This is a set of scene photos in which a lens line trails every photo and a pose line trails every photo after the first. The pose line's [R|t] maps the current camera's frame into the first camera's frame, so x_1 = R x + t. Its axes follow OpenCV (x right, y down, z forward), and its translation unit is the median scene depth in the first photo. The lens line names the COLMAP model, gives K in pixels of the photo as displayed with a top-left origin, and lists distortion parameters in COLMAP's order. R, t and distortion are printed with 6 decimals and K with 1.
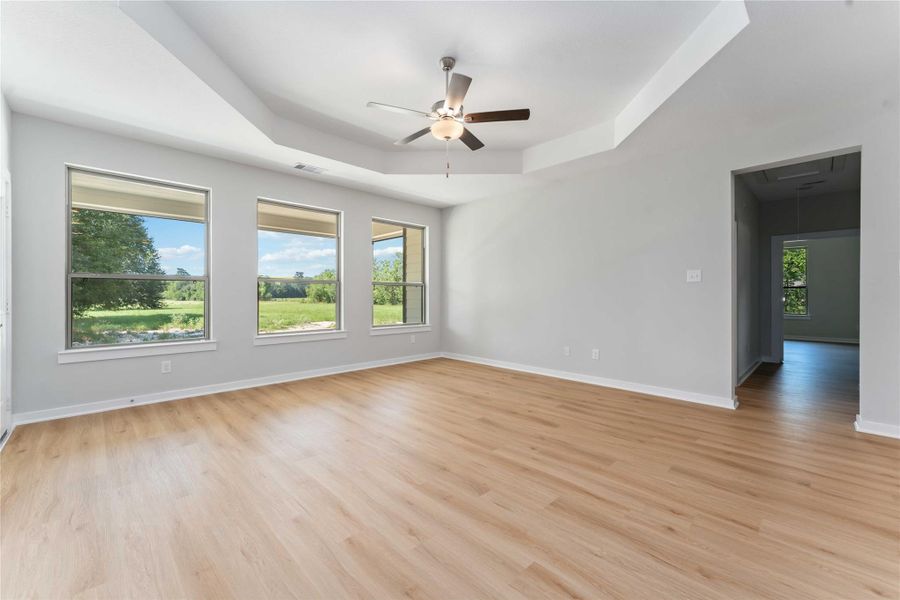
lens RADIAL K [[367.7, 0, 448.0], [0, 367.7, 296.0], [0, 0, 1]] dist [0.006370, -0.000075]
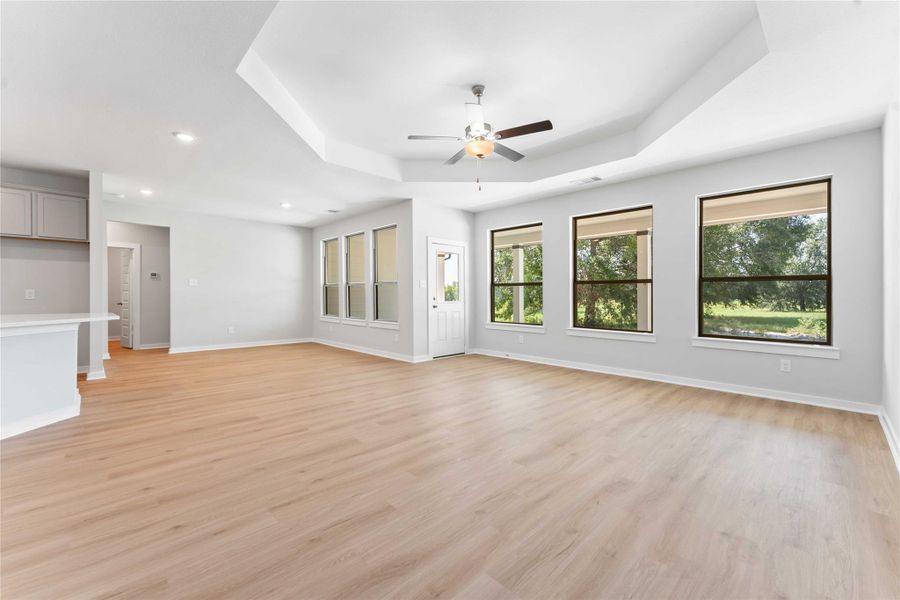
lens RADIAL K [[367.7, 0, 448.0], [0, 367.7, 296.0], [0, 0, 1]] dist [0.006370, -0.000075]
pose [[-0.000848, -0.000136, -1.000000, 0.567078], [-0.002564, 0.999997, -0.000134, 0.002434], [0.999996, 0.002563, -0.000848, 0.450438]]
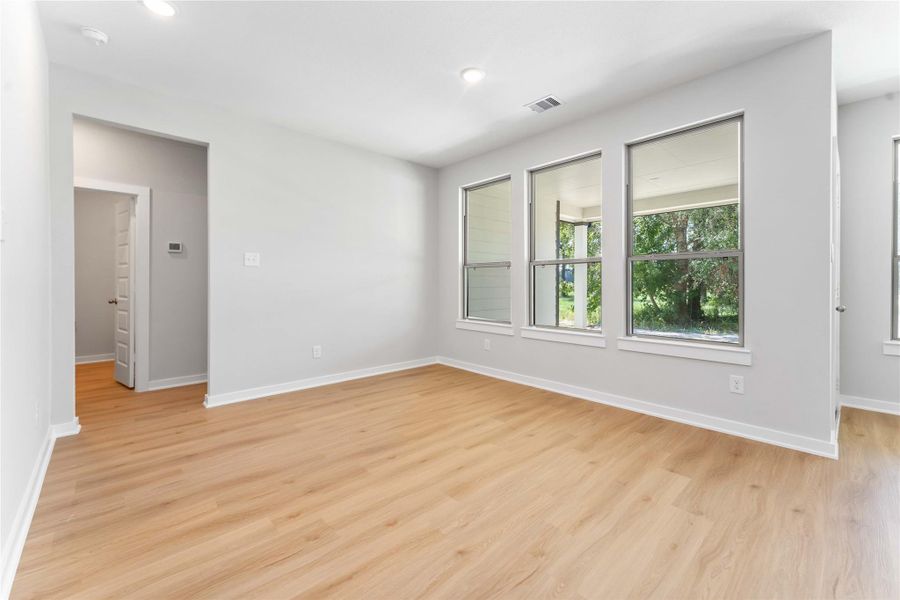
lens RADIAL K [[376.6, 0, 449.8], [0, 376.6, 279.6], [0, 0, 1]] dist [0.010243, 0.000353]
pose [[-0.029981, -0.010855, -0.999492, -0.305221], [0.002698, 0.999937, -0.010941, 0.001013], [0.999547, -0.003024, -0.029950, -0.270864]]
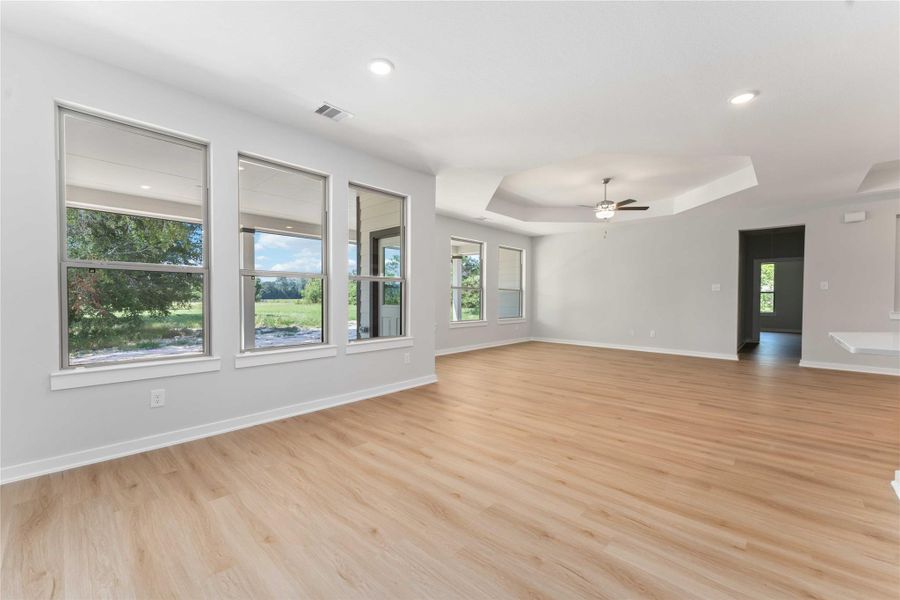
lens RADIAL K [[367.7, 0, 448.0], [0, 367.7, 296.0], [0, 0, 1]] dist [0.006370, -0.000075]
pose [[0.997929, 0.003568, 0.064226, -0.765915], [-0.003285, 0.999984, -0.004514, -0.000521], [-0.064241, 0.004293, 0.997925, -0.718449]]
